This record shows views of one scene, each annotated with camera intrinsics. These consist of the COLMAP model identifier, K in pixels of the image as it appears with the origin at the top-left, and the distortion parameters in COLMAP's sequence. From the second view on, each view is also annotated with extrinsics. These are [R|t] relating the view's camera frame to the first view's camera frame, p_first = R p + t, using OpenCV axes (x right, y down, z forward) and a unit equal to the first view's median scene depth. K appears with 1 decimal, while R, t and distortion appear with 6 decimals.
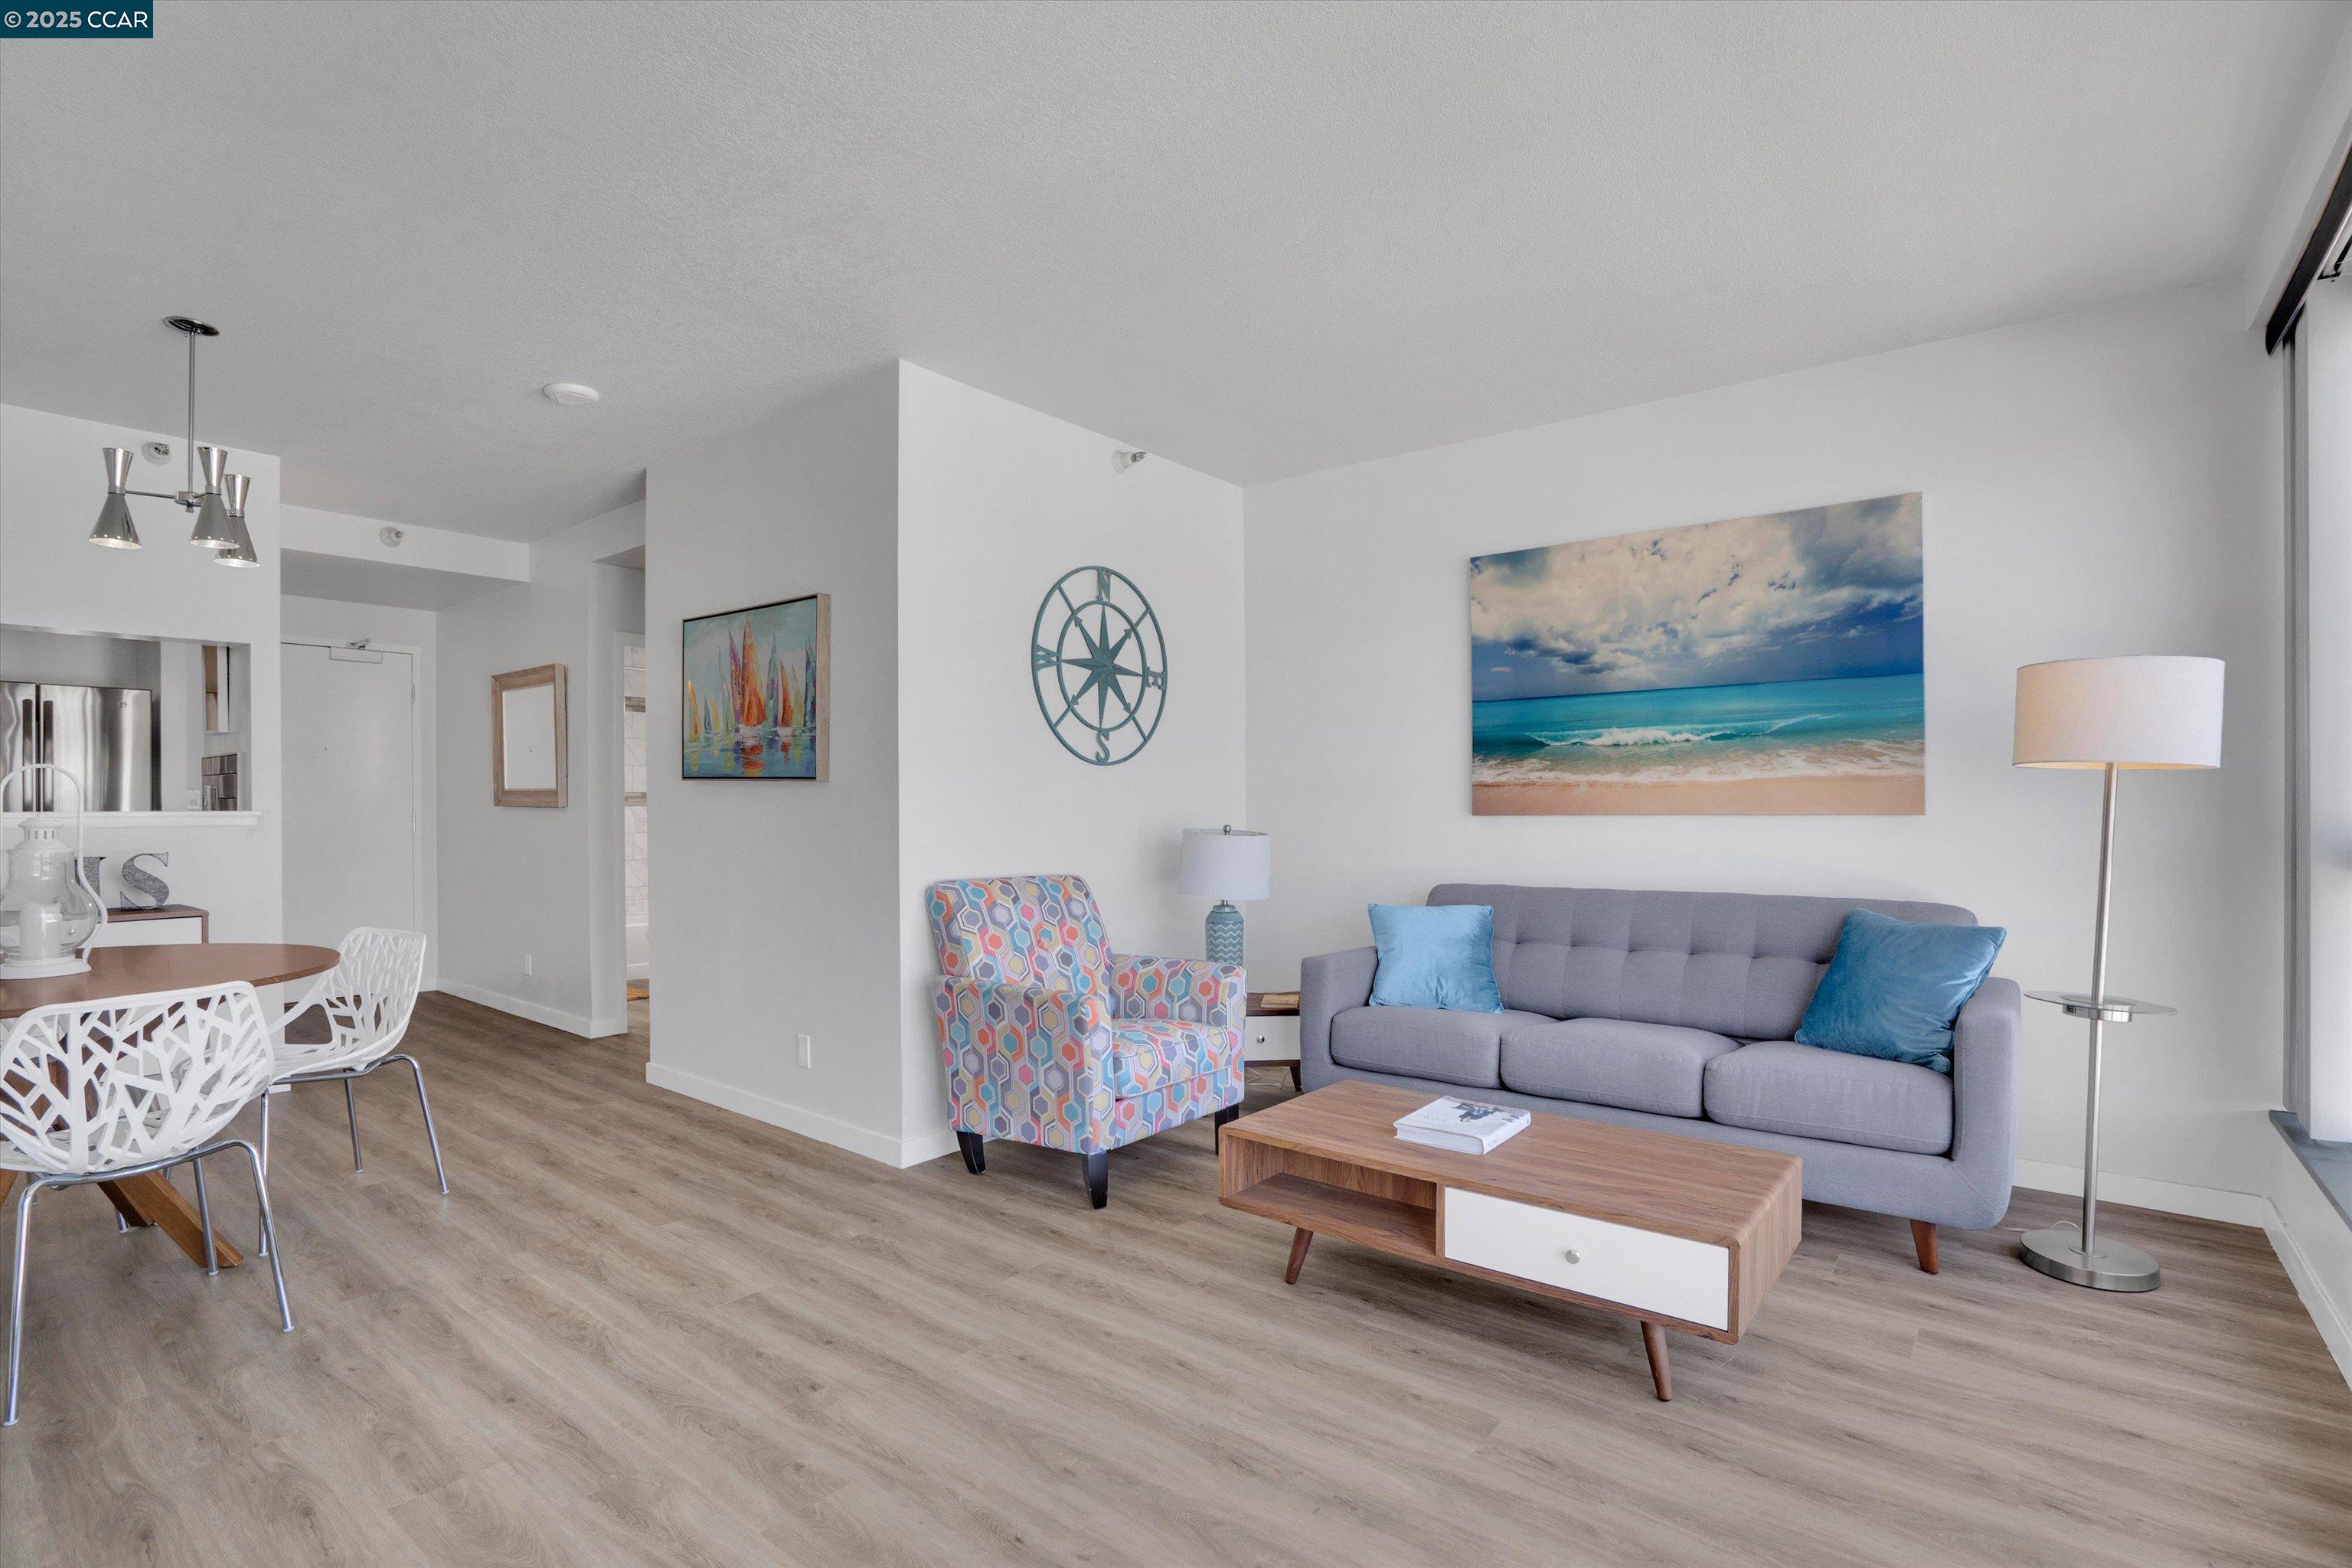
lens RADIAL K [[1116.5, 0, 1236.6], [0, 1116.5, 811.5], [0, 0, 1]] dist [-0.052236, 0.018493]
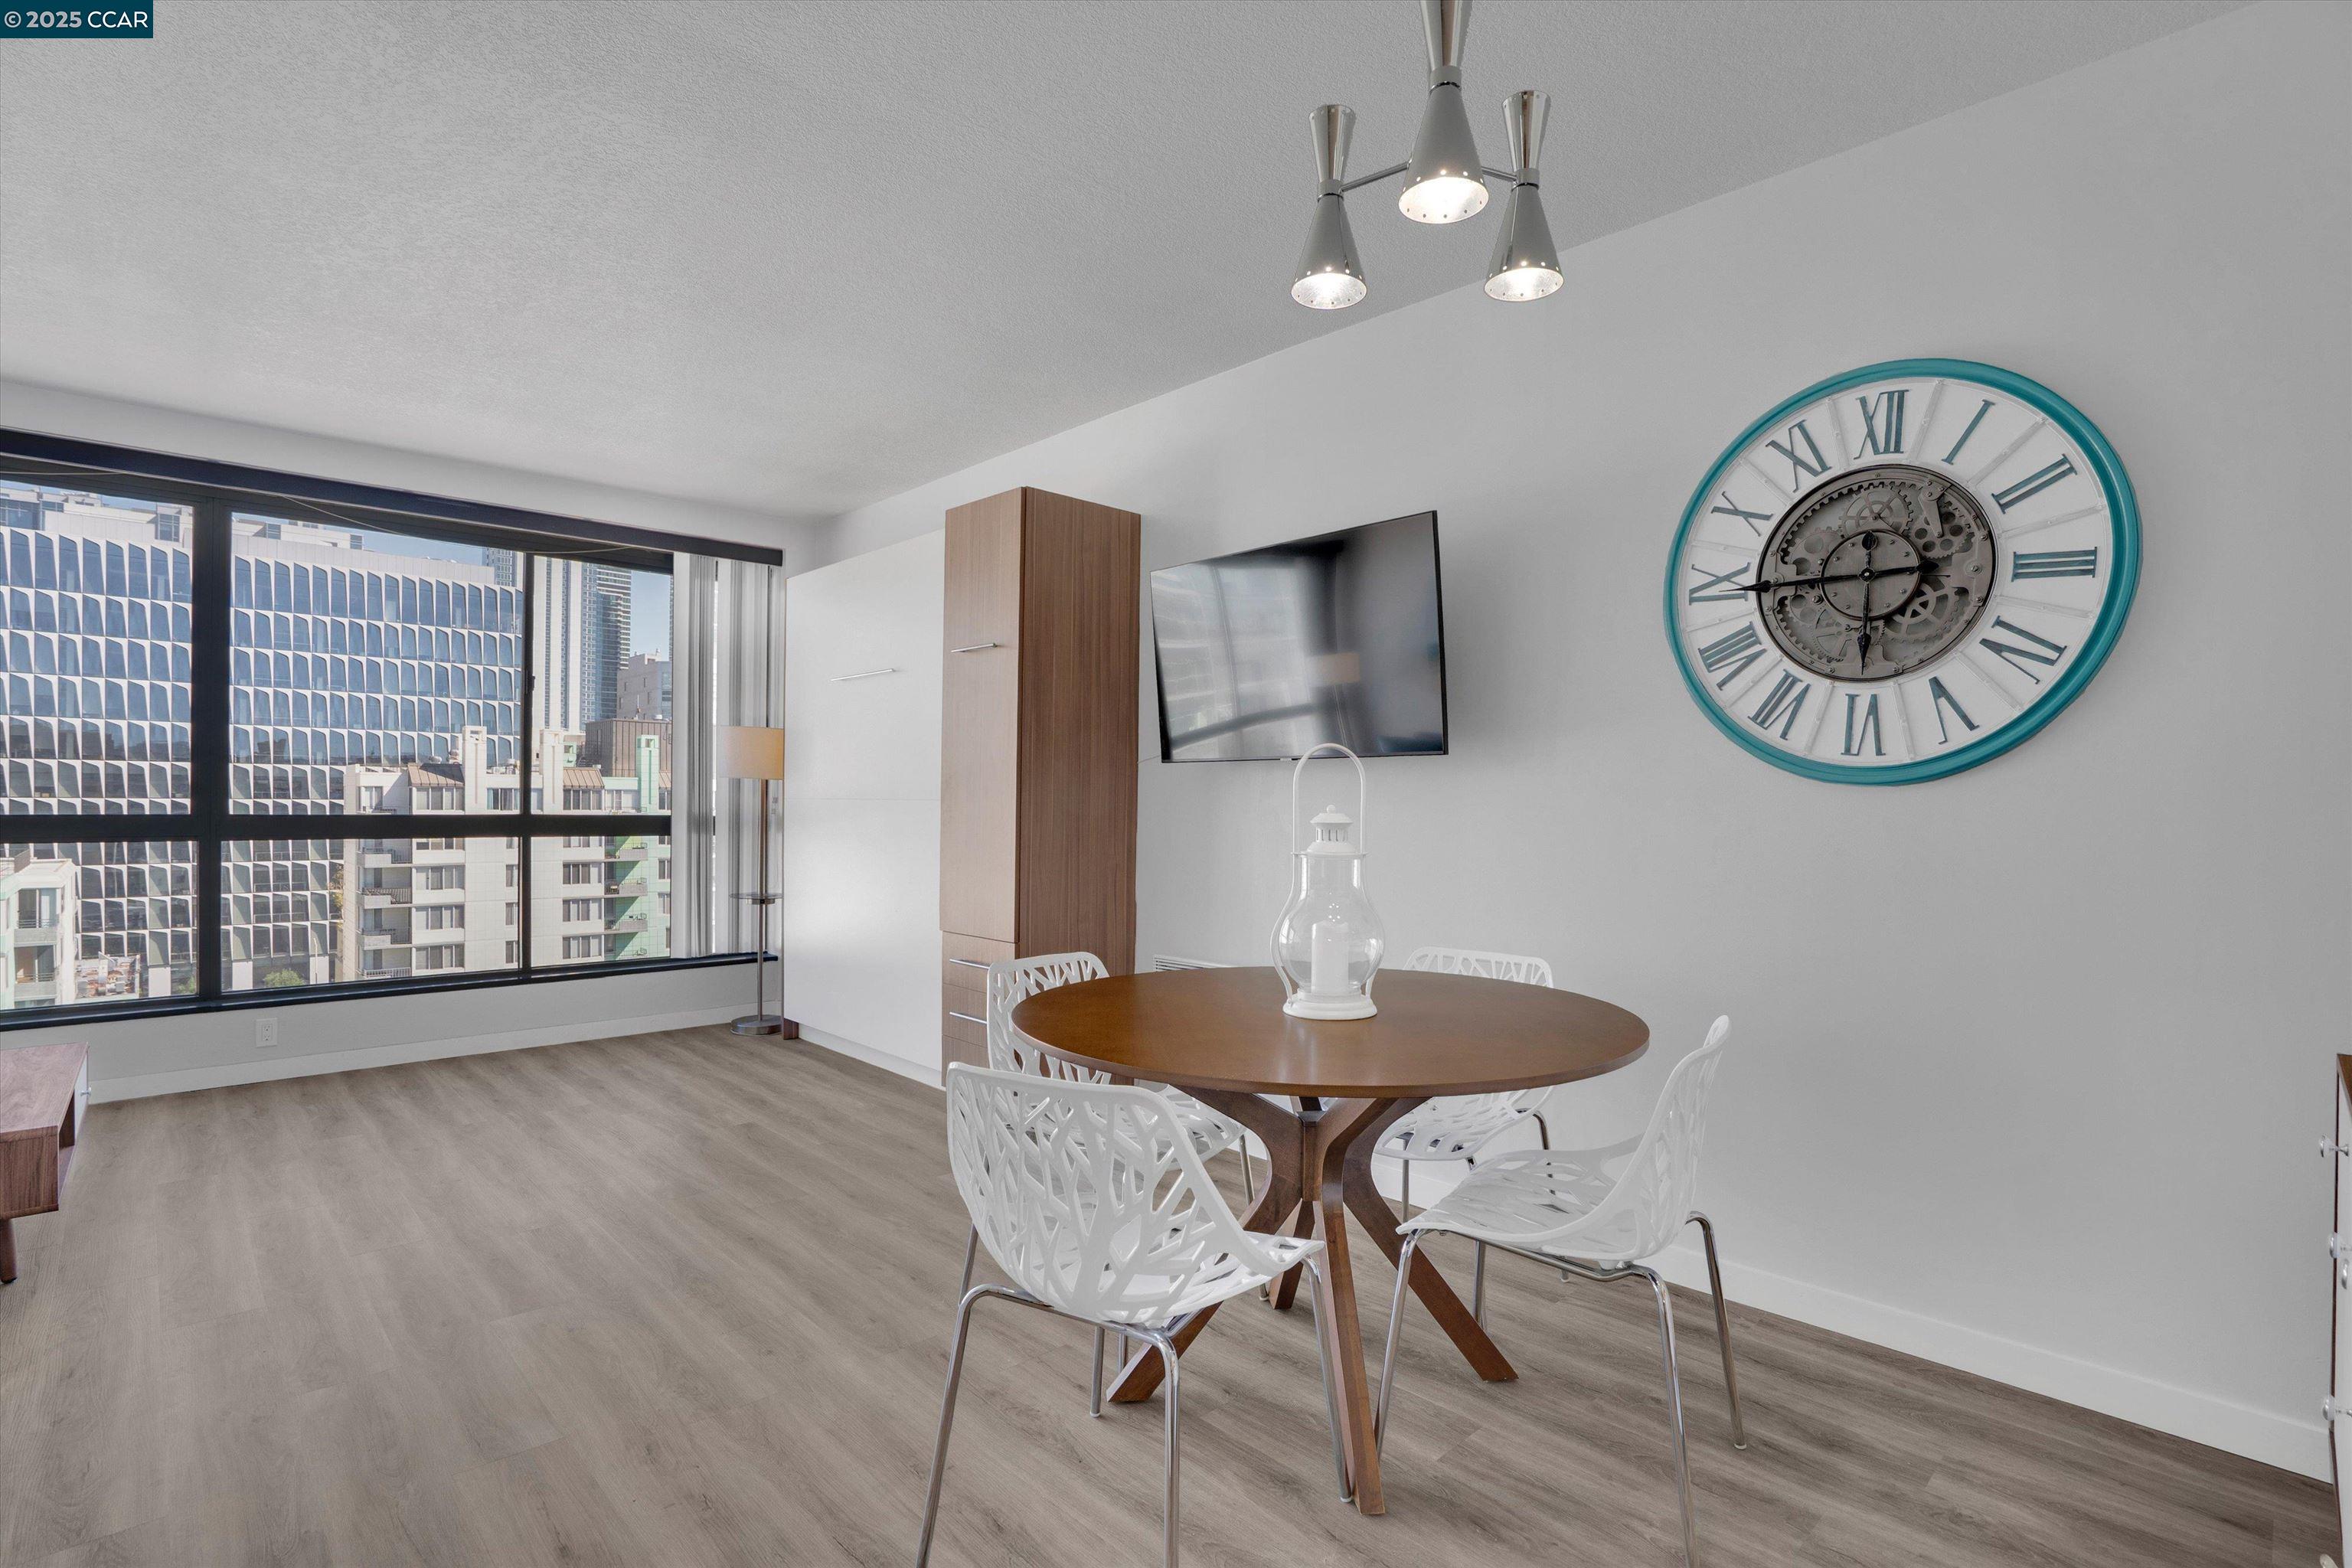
lens RADIAL K [[1104.0, 0, 1200.2], [0, 1104.0, 804.2], [0, 0, 1]] dist [-0.049935, 0.022389]
pose [[-0.988972, -0.010206, 0.147751, -0.804340], [-0.009384, 0.999936, 0.006255, -0.005506], [-0.147805, 0.004800, -0.989005, 1.277502]]
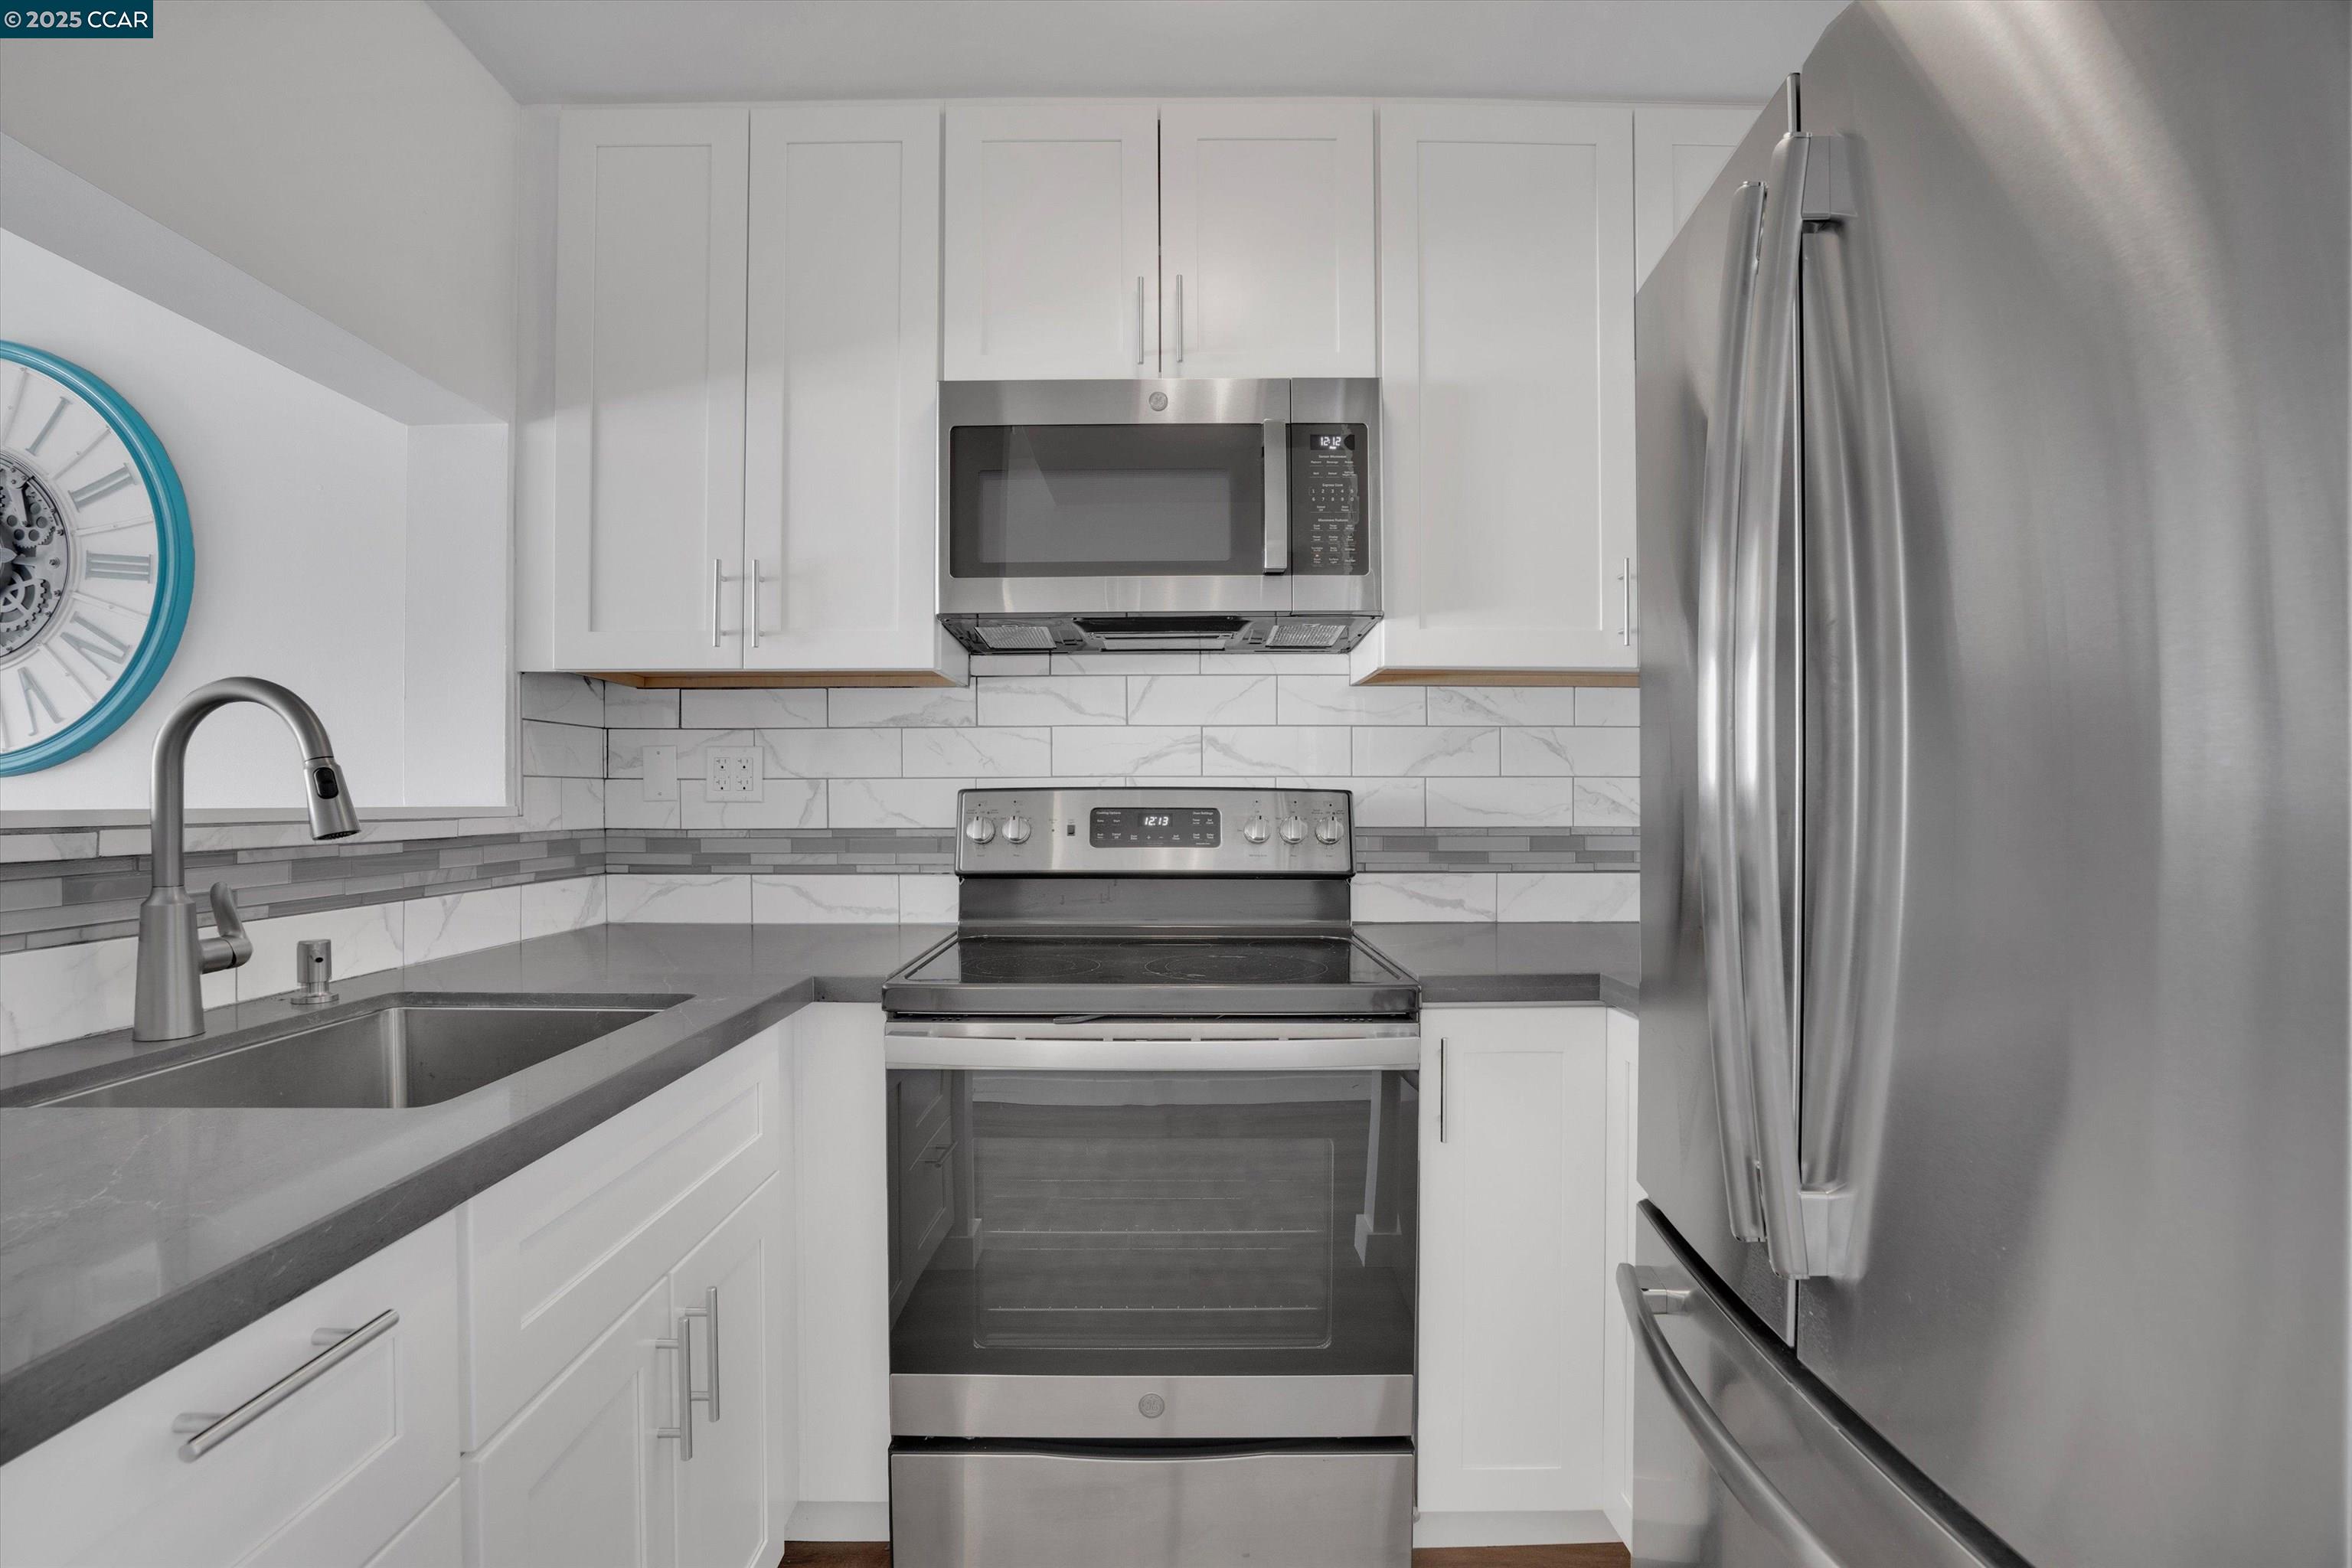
lens RADIAL K [[1127.3, 0, 1138.2], [0, 1127.3, 793.5], [0, 0, 1]] dist [-0.051505, 0.024133]
pose [[-0.816256, -0.002835, -0.577683, -1.269585], [-0.004160, 0.999991, 0.000970, -0.009736], [0.577675, 0.003195, -0.816261, 1.470896]]
